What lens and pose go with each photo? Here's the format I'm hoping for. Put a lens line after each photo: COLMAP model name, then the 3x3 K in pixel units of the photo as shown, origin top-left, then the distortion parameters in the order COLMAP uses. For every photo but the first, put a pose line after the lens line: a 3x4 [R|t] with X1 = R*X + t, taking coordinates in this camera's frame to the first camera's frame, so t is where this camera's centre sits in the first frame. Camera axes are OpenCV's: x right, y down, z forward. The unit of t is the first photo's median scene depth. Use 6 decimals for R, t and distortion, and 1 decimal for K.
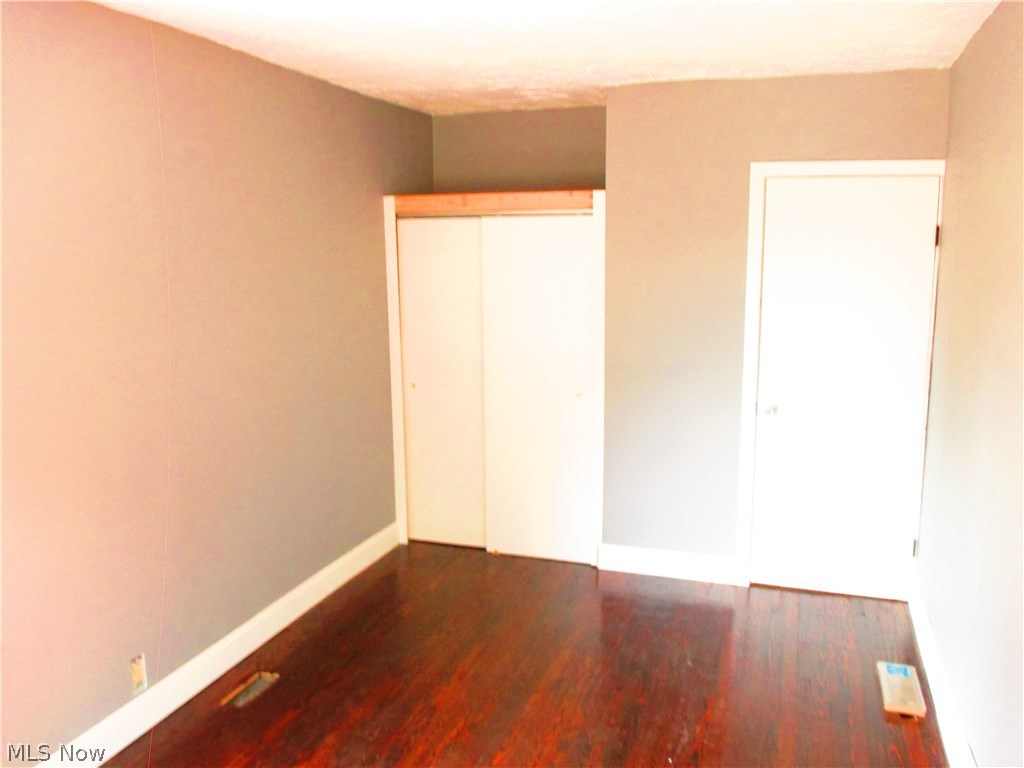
lens RADIAL K [[866.1, 0, 508.2], [0, 866.1, 386.5], [0, 0, 1]] dist [-0.020168, 0.026105]
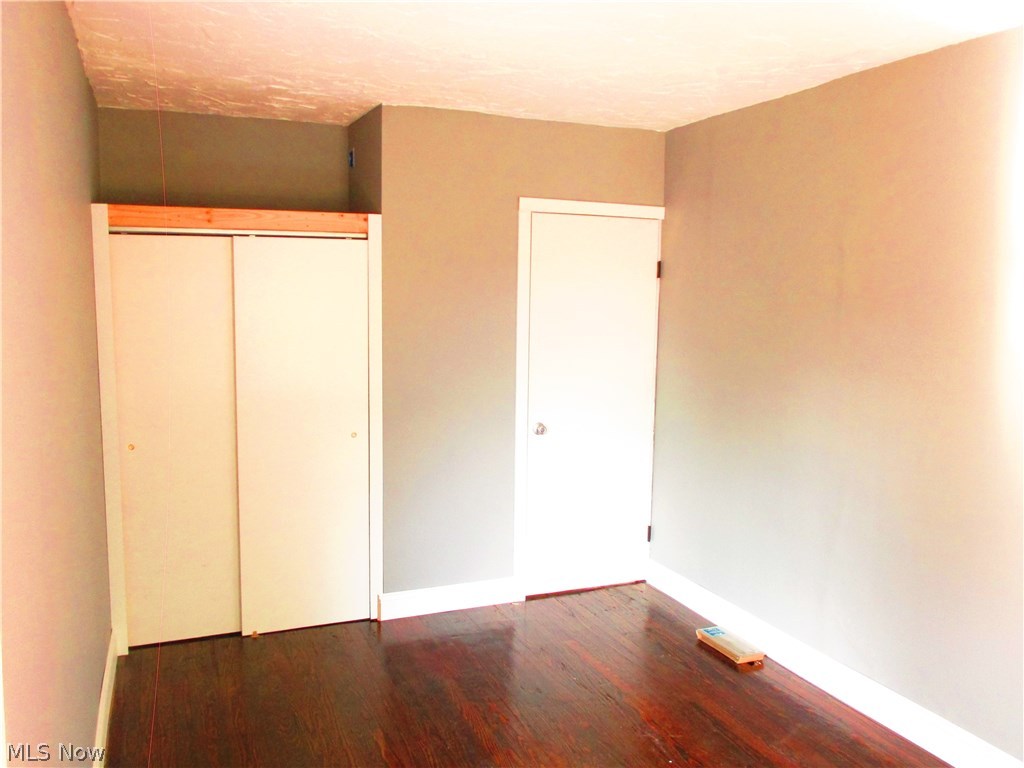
lens RADIAL K [[866.1, 0, 511.1], [0, 866.1, 382.1], [0, 0, 1]] dist [-0.020168, 0.026105]
pose [[0.748068, -0.063497, 0.660578, -0.411339], [0.092925, 0.995628, -0.009530, -0.022765], [-0.657084, 0.068513, 0.750697, 0.211454]]
